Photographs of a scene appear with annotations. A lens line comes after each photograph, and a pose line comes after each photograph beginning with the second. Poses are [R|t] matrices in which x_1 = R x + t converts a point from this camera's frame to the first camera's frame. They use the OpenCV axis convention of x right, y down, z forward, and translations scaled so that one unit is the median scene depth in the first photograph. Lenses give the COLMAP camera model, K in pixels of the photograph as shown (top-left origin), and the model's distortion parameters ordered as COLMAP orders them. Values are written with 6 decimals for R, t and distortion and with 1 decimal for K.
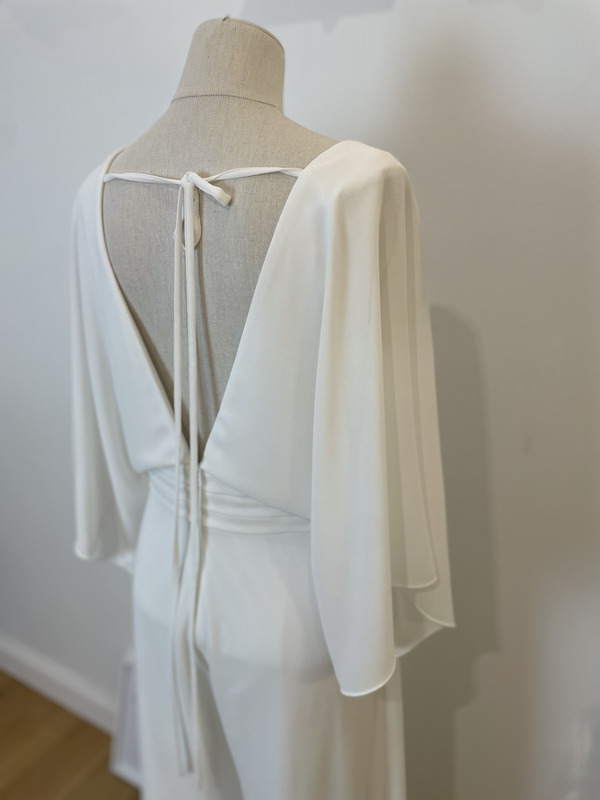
lens RADIAL K [[600.0, 0, 300.5], [0, 600.0, 393.0], [0, 0, 1]] dist [0.049850, -0.005428]
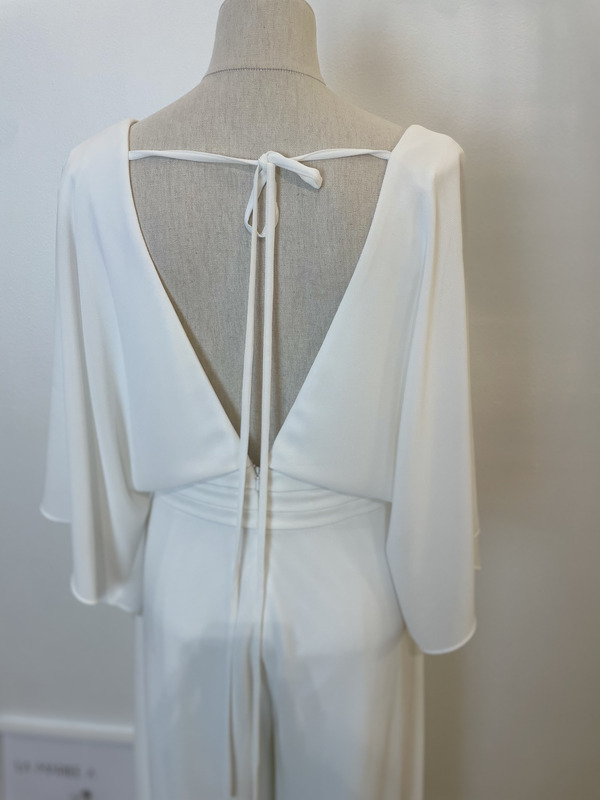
lens RADIAL K [[600.0, 0, 300.6], [0, 600.0, 396.4], [0, 0, 1]] dist [0.049850, -0.005428]
pose [[0.904713, -0.128438, 0.406200, -0.527285], [0.120991, 0.991674, 0.044083, -0.025051], [-0.408480, 0.009264, 0.912720, 0.124994]]
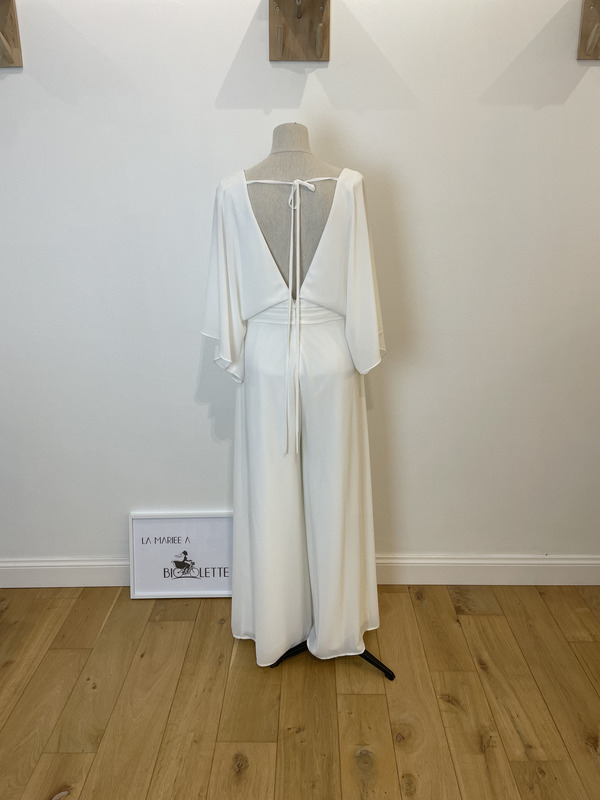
lens RADIAL K [[600.0, 0, 304.6], [0, 600.0, 404.0], [0, 0, 1]] dist [0.049850, -0.005428]
pose [[0.865120, -0.175121, 0.470000, -1.510259], [0.178433, 0.983222, 0.037908, 0.503276], [-0.468752, 0.051068, 0.881852, -1.290021]]
